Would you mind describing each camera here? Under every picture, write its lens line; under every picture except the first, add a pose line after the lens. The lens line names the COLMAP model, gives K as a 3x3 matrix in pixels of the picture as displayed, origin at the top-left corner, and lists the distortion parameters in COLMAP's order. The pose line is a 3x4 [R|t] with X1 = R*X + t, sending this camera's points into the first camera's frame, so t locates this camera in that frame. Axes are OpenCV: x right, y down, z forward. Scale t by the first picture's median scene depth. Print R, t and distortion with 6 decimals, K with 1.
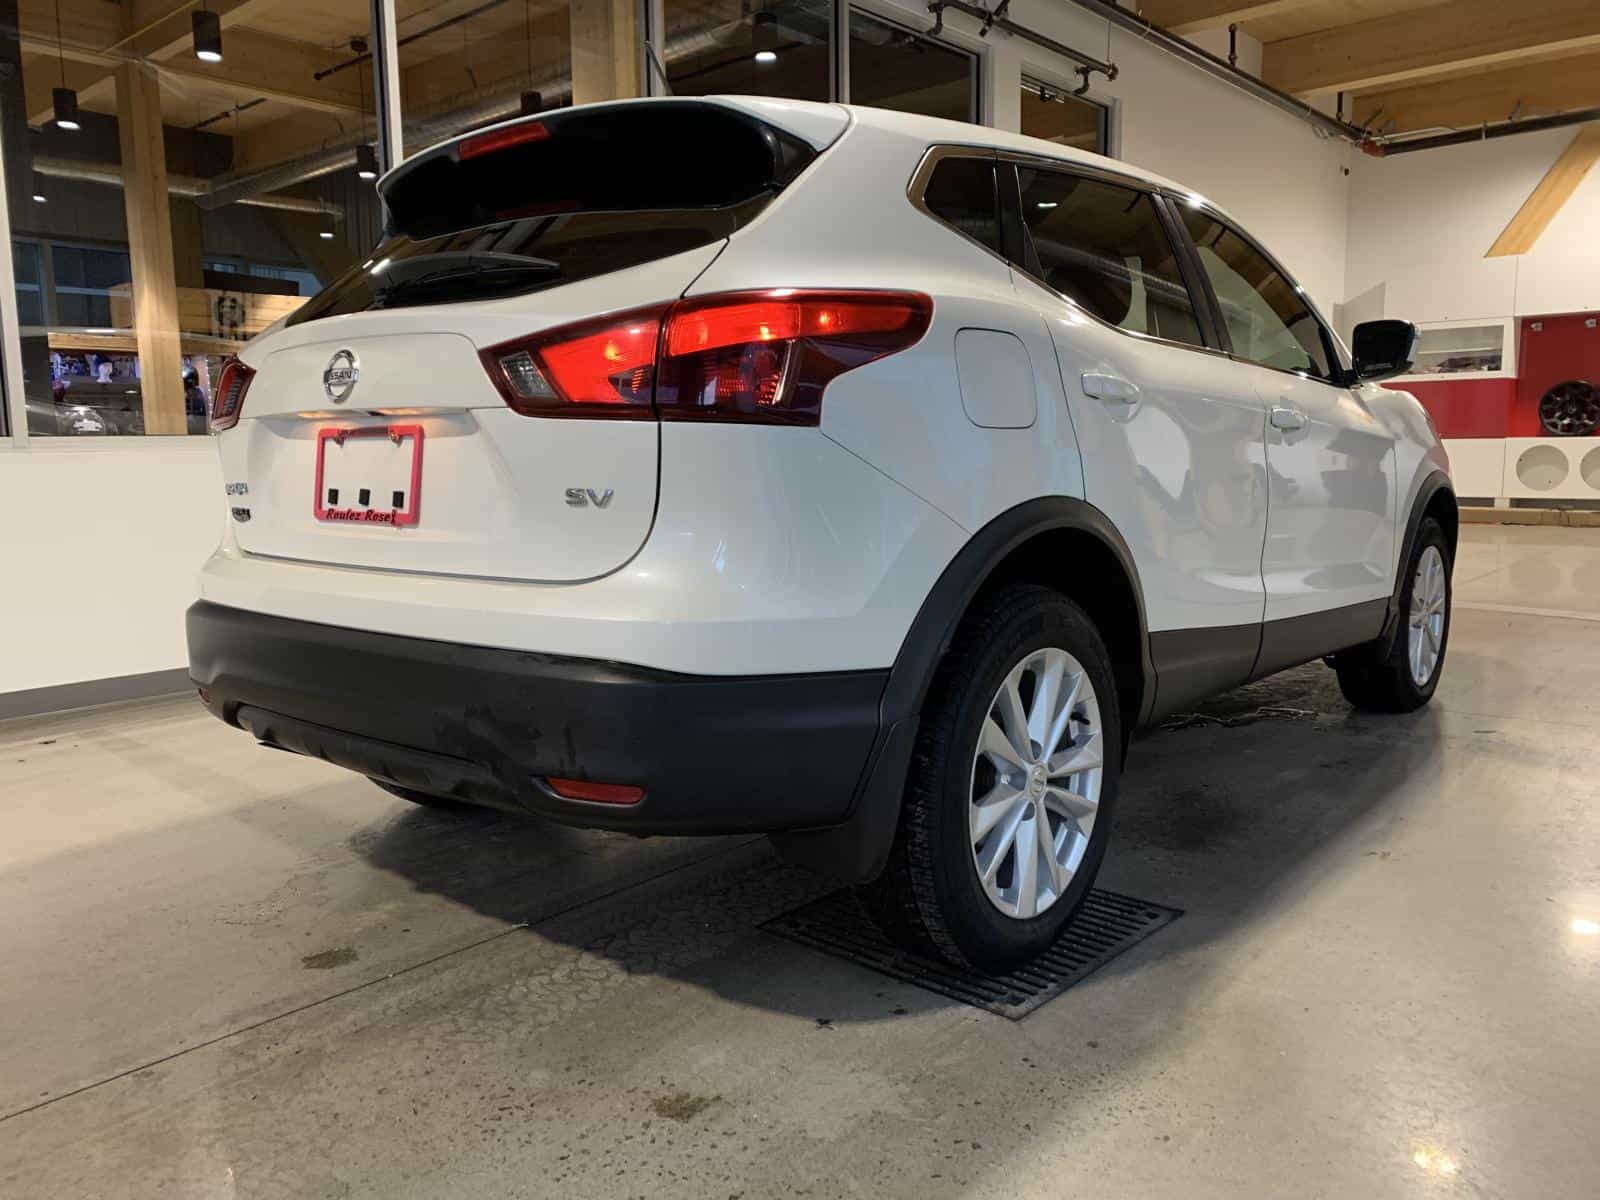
lens RADIAL K [[1222.3, 0, 792.7], [0, 1222.3, 603.2], [0, 0, 1]] dist [0.007629, 0.001519]
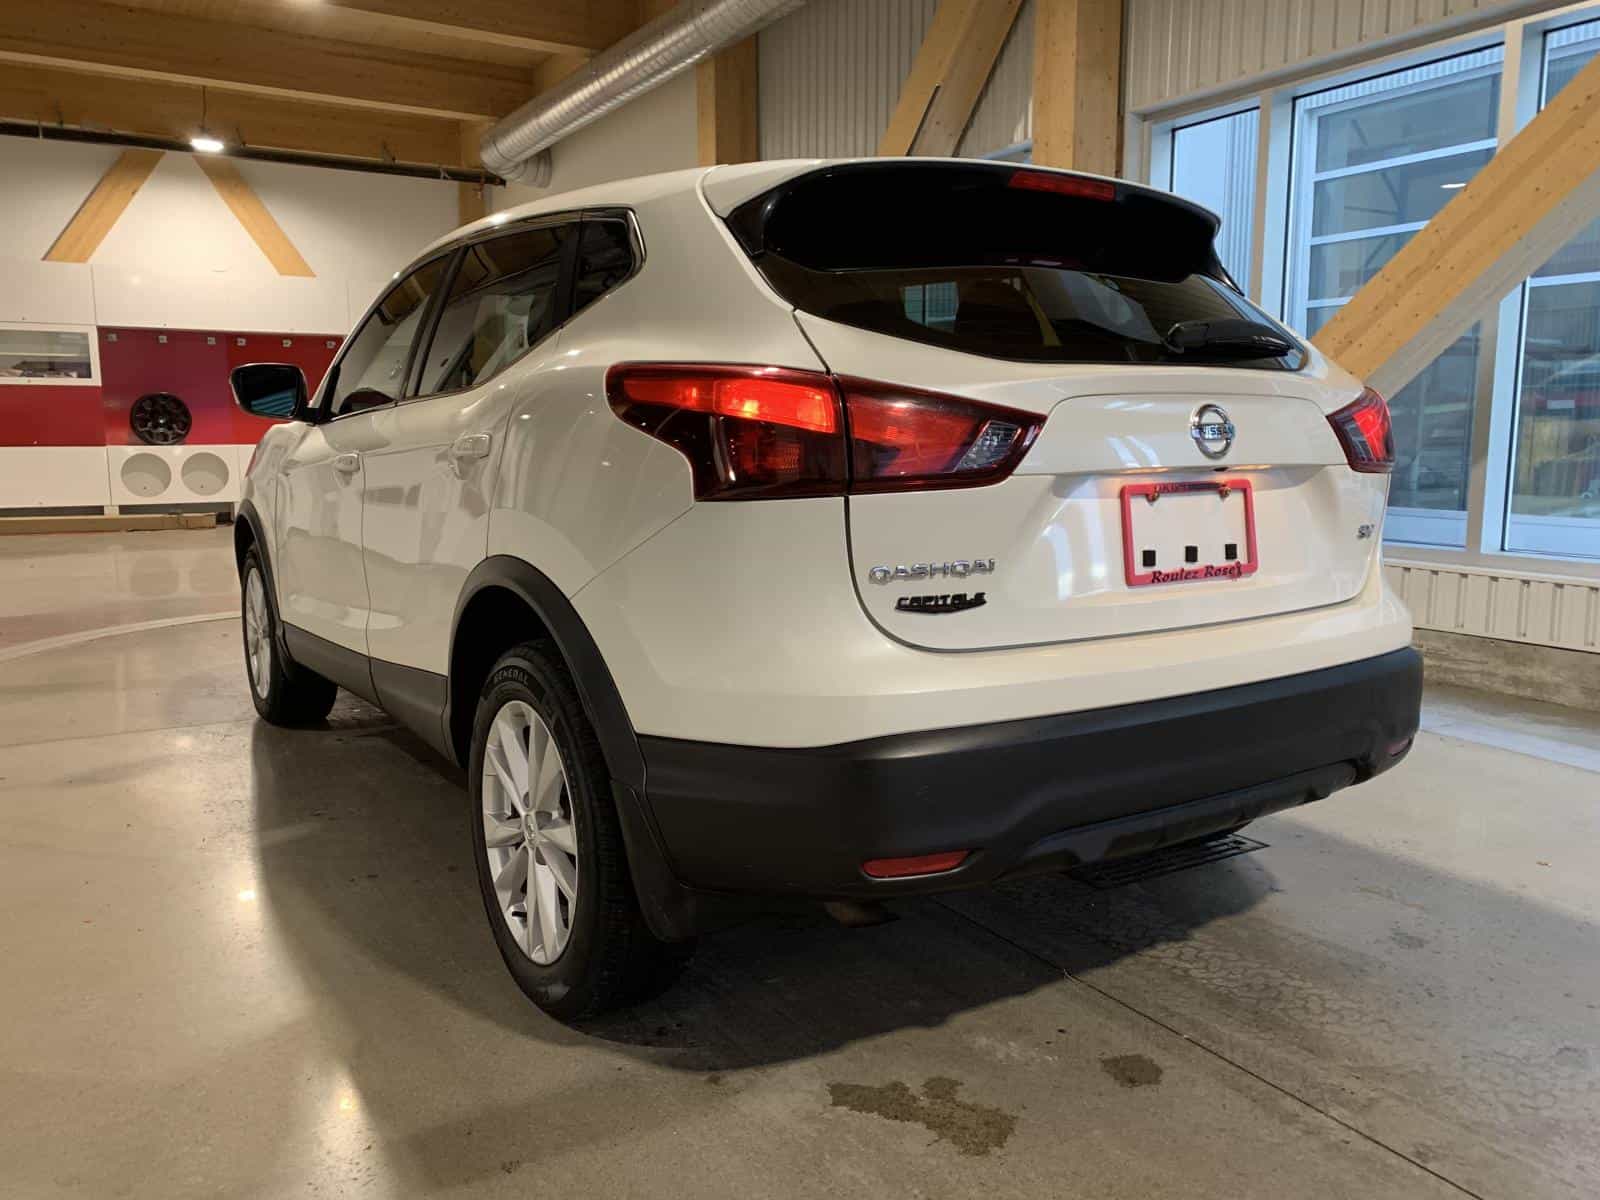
lens RADIAL K [[1221.4, 0, 806.8], [0, 1221.4, 601.2], [0, 0, 1]] dist [0.009470, 0.003346]
pose [[0.288481, -0.121840, 0.949702, -1.277548], [0.122789, 0.988388, 0.089505, -0.163244], [-0.949580, 0.090793, 0.300092, 0.939359]]
